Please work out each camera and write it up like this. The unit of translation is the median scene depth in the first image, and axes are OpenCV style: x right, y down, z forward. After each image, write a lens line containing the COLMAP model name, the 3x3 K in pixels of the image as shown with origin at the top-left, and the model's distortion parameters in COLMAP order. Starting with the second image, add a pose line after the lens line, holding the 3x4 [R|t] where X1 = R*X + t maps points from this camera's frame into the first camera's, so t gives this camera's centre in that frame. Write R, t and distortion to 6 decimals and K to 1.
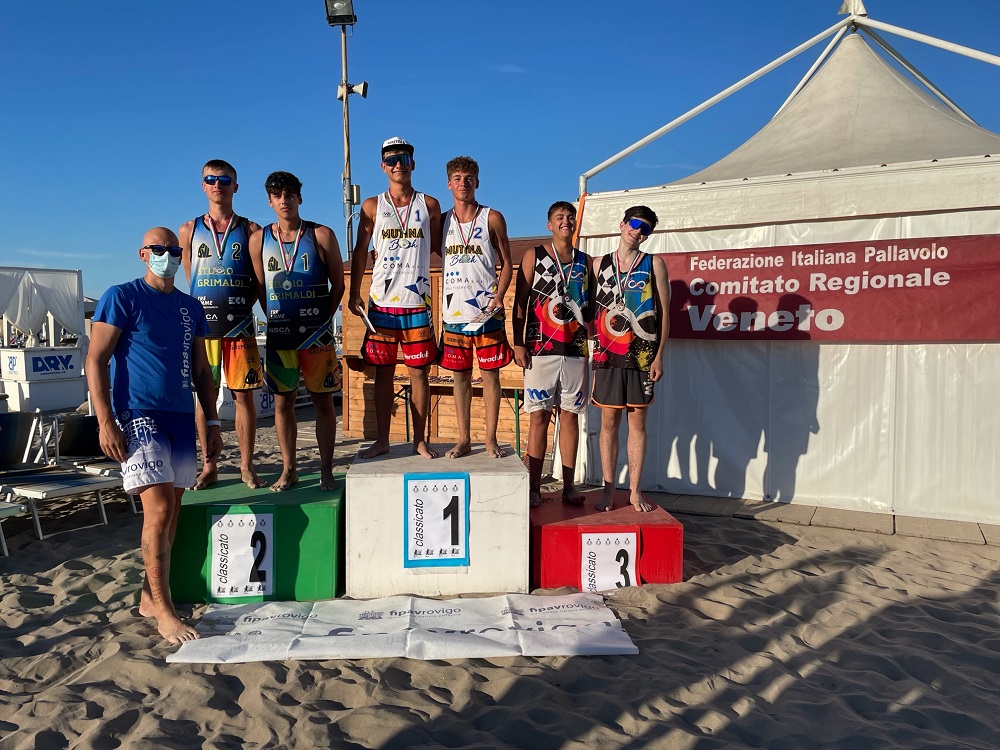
lens RADIAL K [[775.2, 0, 478.4], [0, 775.2, 377.5], [0, 0, 1]] dist [0.071908, -0.101261]
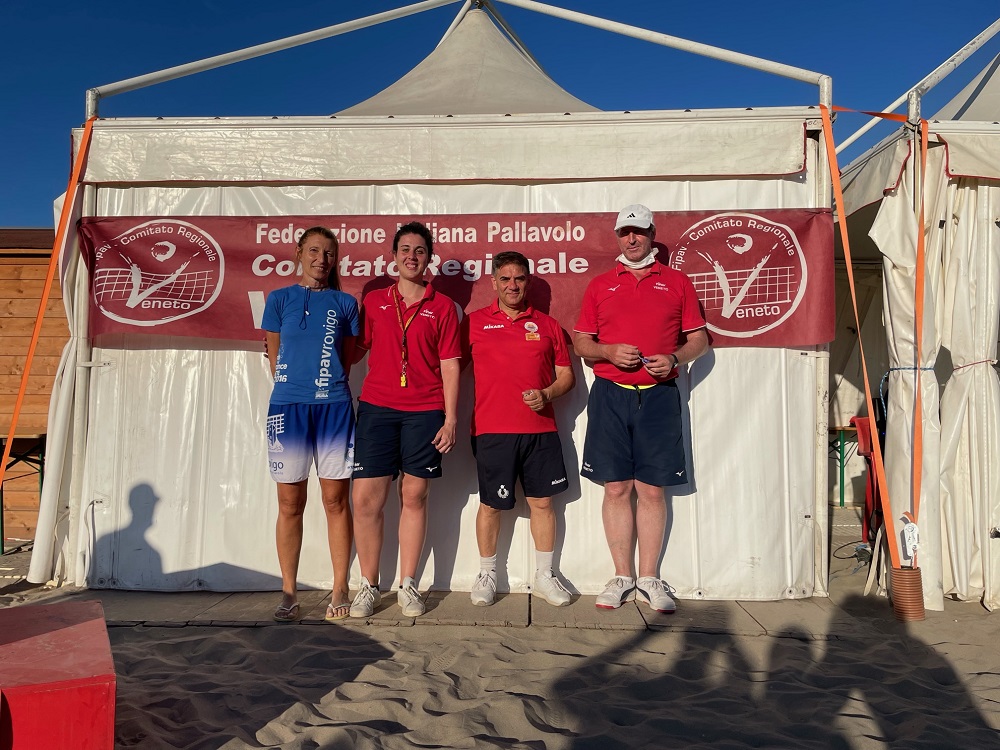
lens RADIAL K [[775.2, 0, 504.0], [0, 775.2, 367.1], [0, 0, 1]] dist [0.071908, -0.101261]
pose [[0.901160, 0.030856, 0.432388, 0.198064], [0.017440, 0.994075, -0.107288, 0.048417], [-0.433137, 0.104224, 0.895282, 0.359650]]
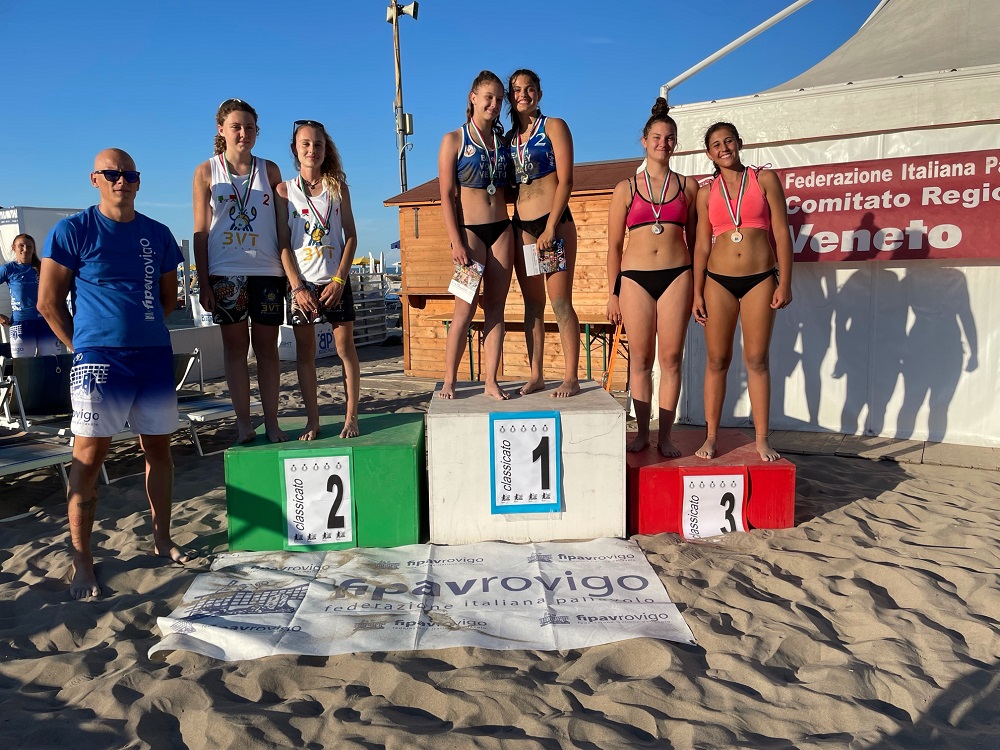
lens RADIAL K [[775.2, 0, 494.7], [0, 775.2, 375.1], [0, 0, 1]] dist [0.071908, -0.101261]
pose [[0.999018, -0.013299, -0.042258, -0.035919], [0.016410, 0.997112, 0.074150, 0.007798], [0.041149, -0.074771, 0.996351, 0.063036]]
